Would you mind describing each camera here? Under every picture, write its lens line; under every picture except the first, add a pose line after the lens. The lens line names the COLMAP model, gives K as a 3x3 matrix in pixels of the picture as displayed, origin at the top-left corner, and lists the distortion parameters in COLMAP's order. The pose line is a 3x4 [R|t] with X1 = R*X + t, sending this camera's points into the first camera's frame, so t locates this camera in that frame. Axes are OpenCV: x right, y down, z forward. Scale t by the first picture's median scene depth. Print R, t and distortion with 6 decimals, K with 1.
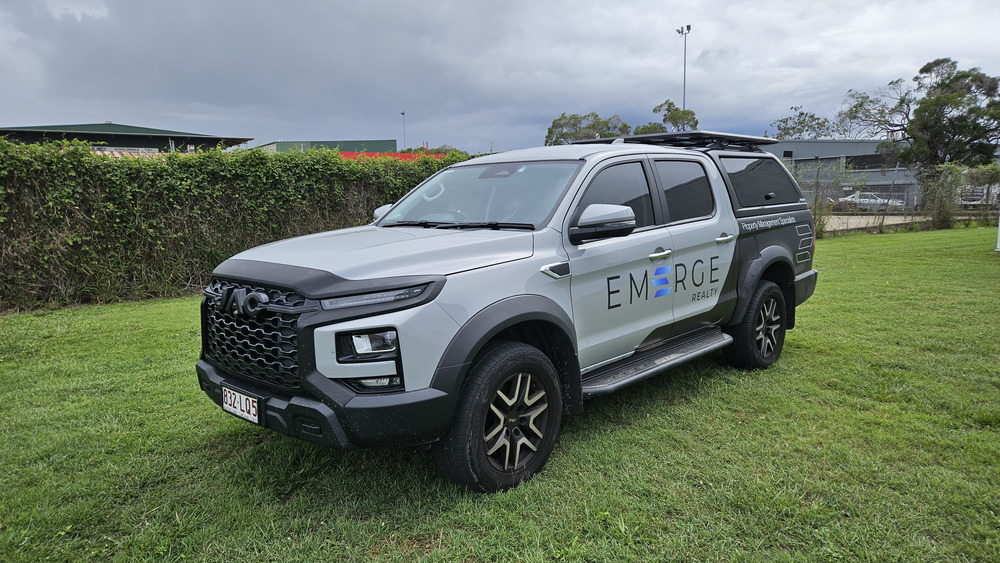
lens RADIAL K [[654.1, 0, 489.9], [0, 654.1, 282.1], [0, 0, 1]] dist [0.091422, -0.082945]
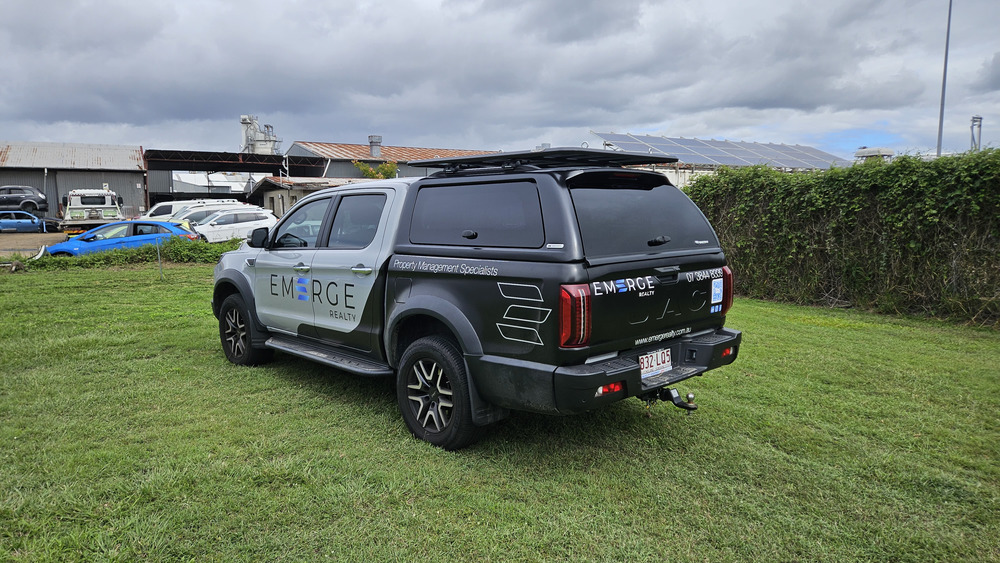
lens RADIAL K [[654.1, 0, 489.9], [0, 654.1, 282.1], [0, 0, 1]] dist [0.091422, -0.082945]
pose [[-0.044402, 0.126451, -0.990979, 1.475299], [-0.125499, 0.983393, 0.131107, -0.223477], [0.991100, 0.130188, -0.027795, 1.338674]]
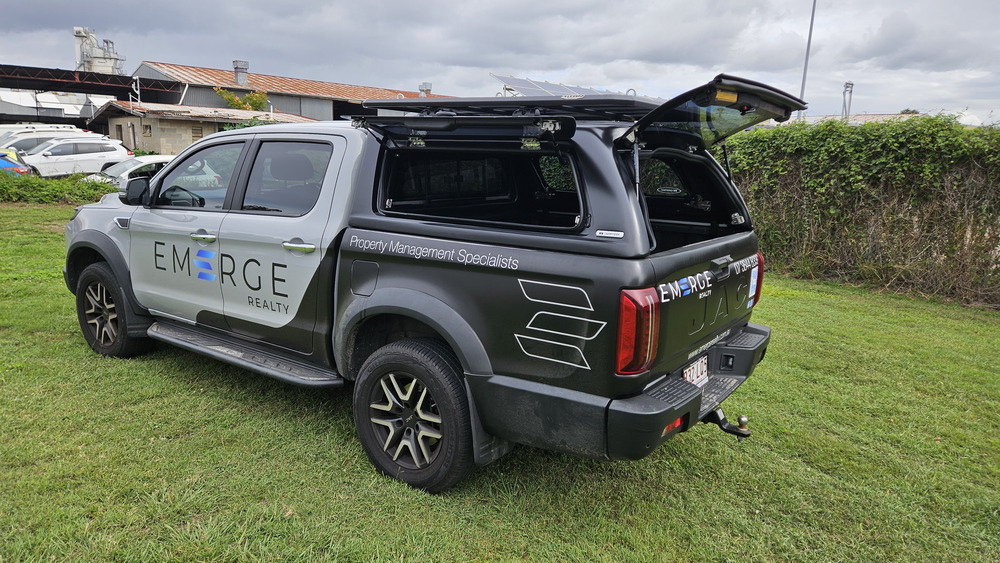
lens RADIAL K [[654.1, 0, 489.9], [0, 654.1, 282.1], [0, 0, 1]] dist [0.091422, -0.082945]
pose [[0.139888, 0.210484, -0.967537, 1.221364], [-0.168386, 0.967969, 0.186232, -0.220729], [0.975745, 0.136868, 0.170850, 1.188661]]
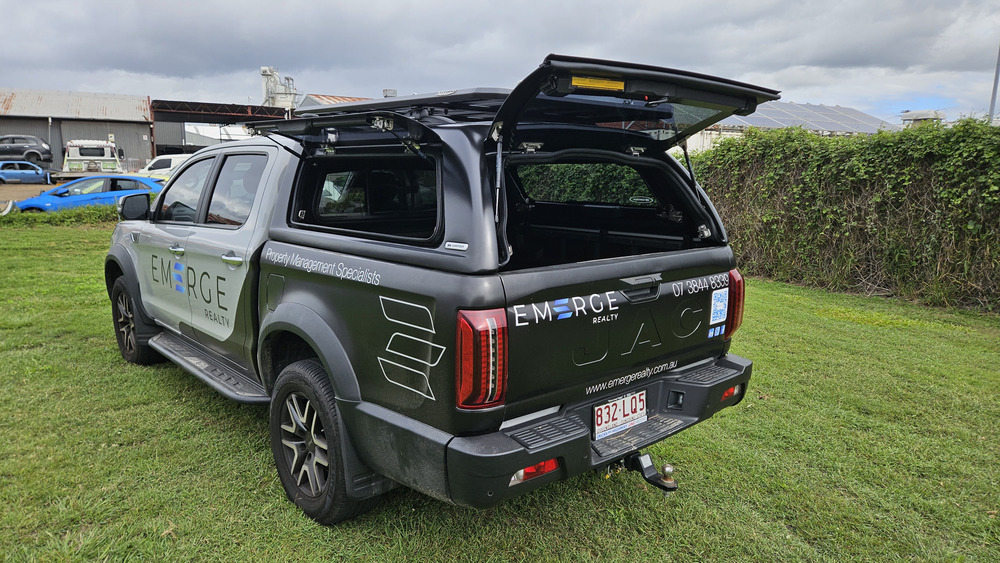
lens RADIAL K [[658.3, 0, 490.6], [0, 658.3, 288.1], [0, 0, 1]] dist [0.088823, -0.086068]
pose [[-0.079009, 0.191883, -0.978232, 1.166869], [-0.144698, 0.968700, 0.201700, -0.247500], [0.986316, 0.157484, -0.048771, 1.448544]]
